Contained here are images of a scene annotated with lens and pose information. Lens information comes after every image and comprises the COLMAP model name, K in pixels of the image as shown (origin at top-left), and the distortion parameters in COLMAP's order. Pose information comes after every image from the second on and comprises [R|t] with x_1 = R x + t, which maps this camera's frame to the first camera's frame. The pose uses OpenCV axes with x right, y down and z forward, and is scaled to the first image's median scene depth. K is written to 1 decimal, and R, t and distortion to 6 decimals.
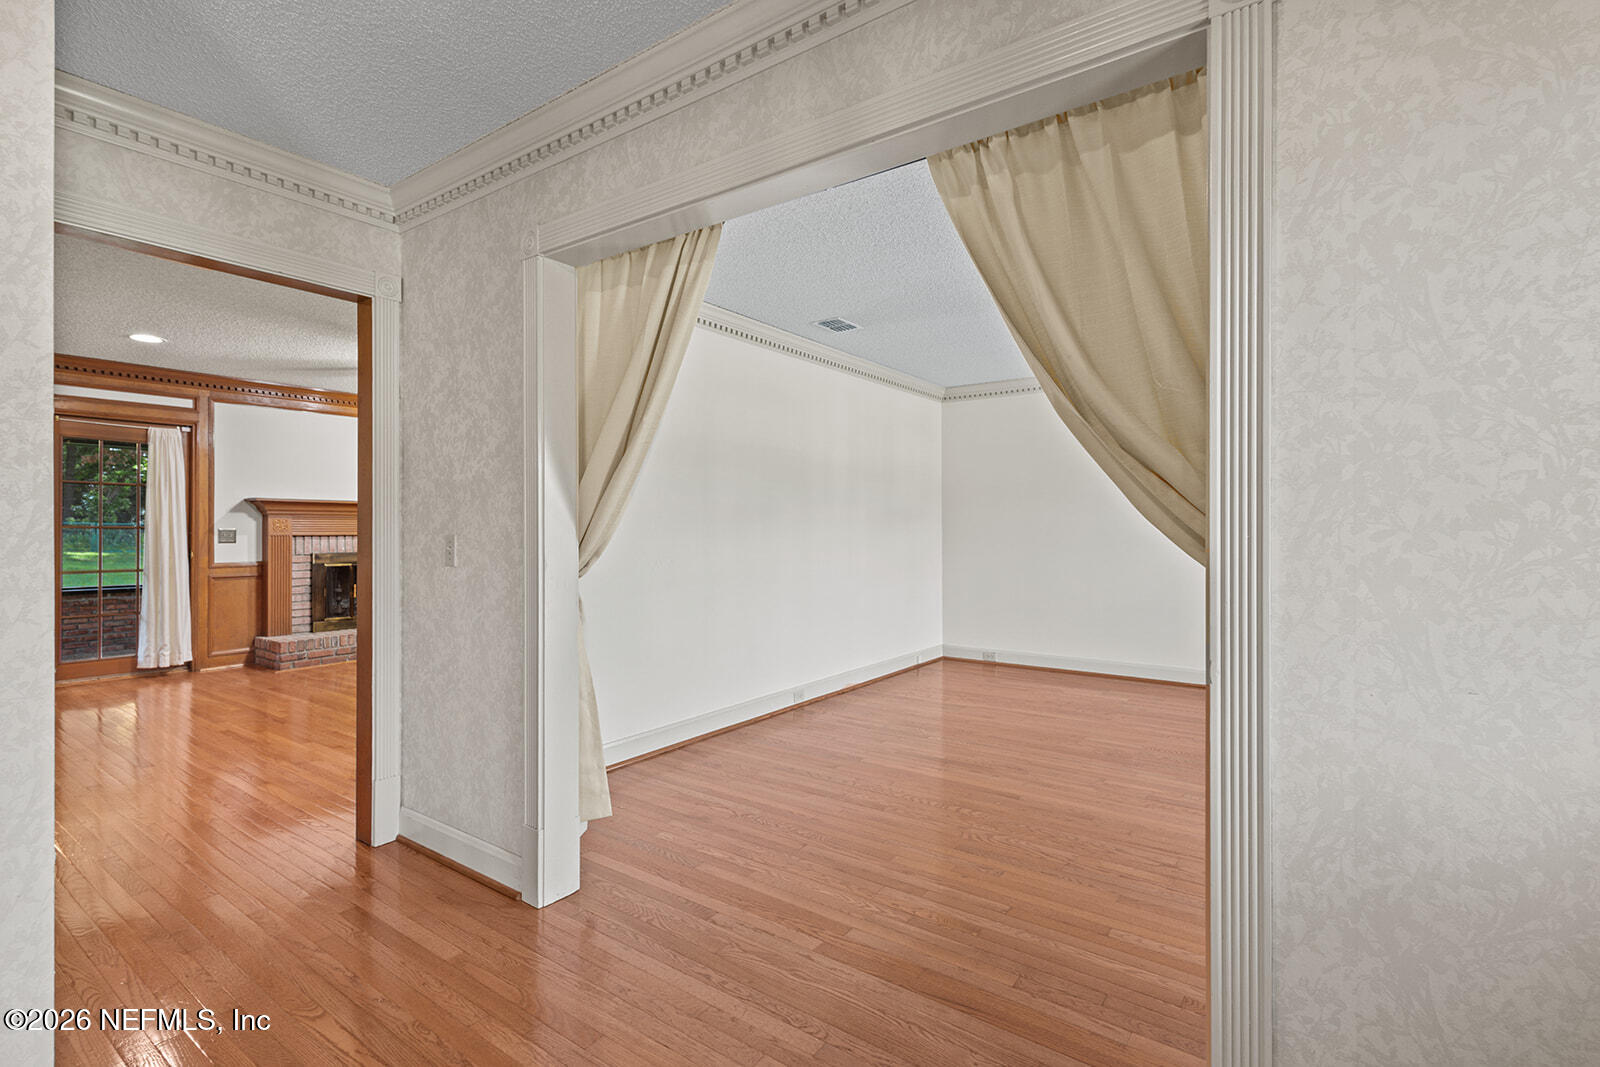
lens RADIAL K [[739.6, 0, 792.6], [0, 739.6, 525.5], [0, 0, 1]] dist [0.003712, 0.000129]
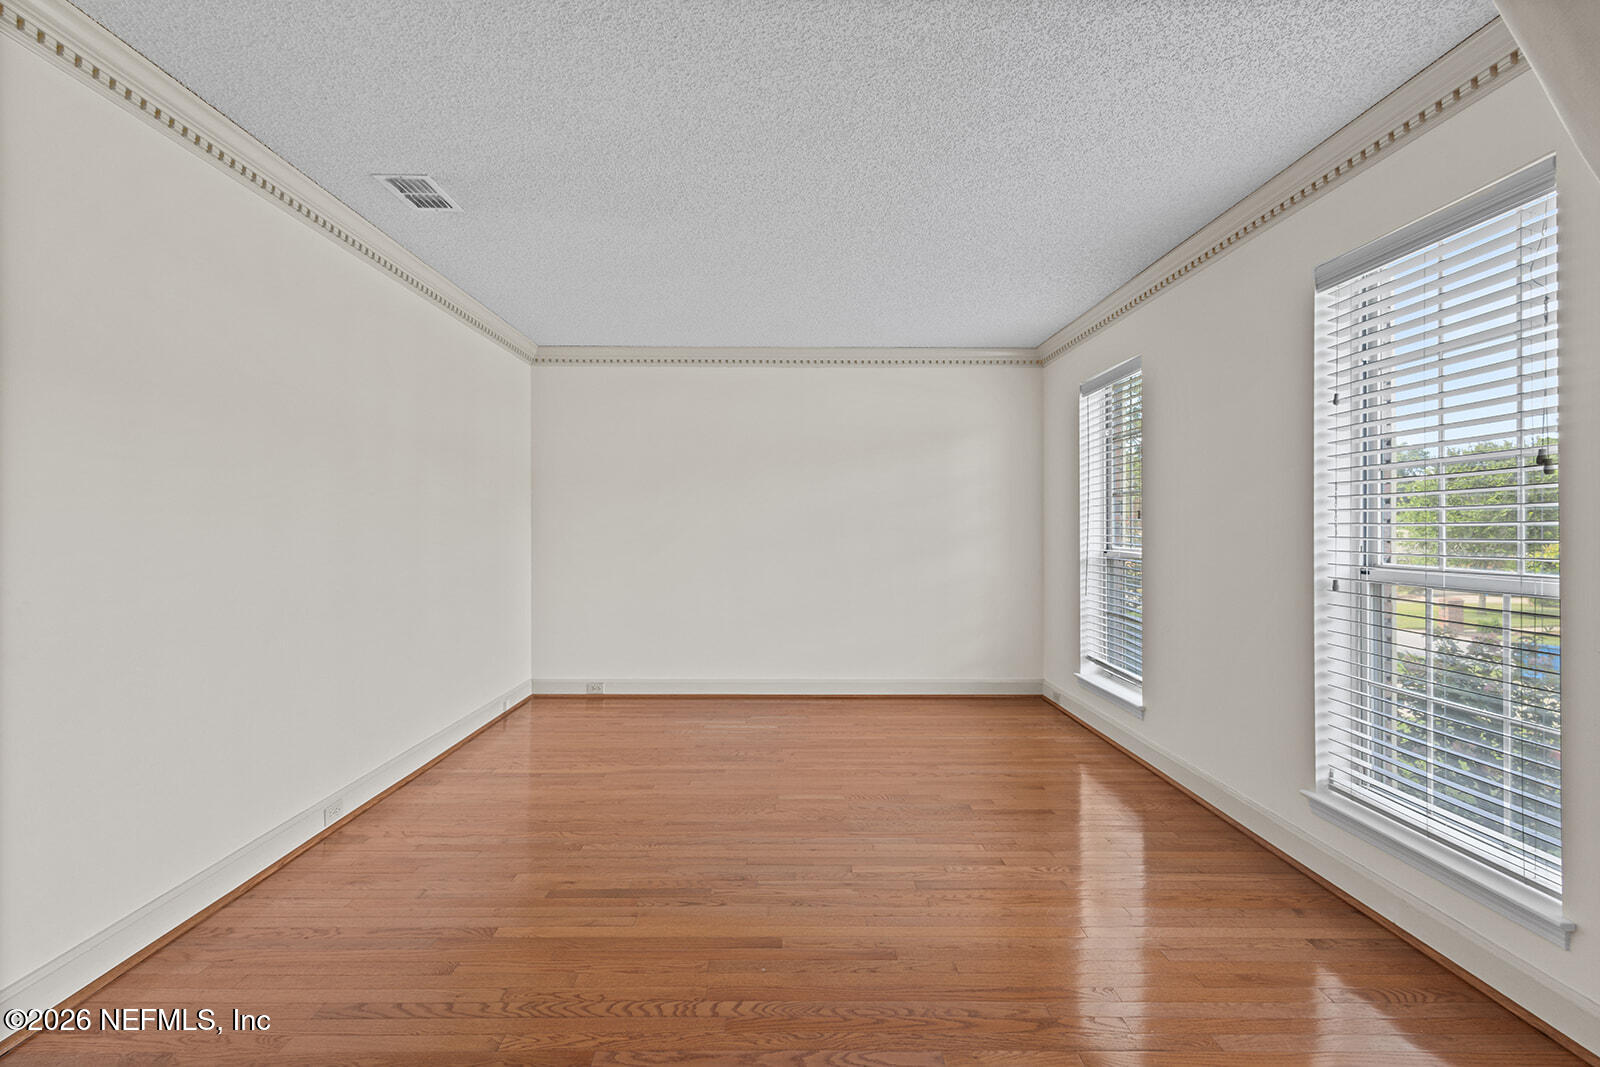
lens RADIAL K [[741.1, 0, 793.3], [0, 741.1, 522.0], [0, 0, 1]] dist [0.006281, 0.000403]
pose [[0.806776, 0.004252, 0.590843, -0.055087], [-0.002796, 0.999990, -0.003379, -0.000768], [-0.590851, 0.001074, 0.806780, 0.353202]]
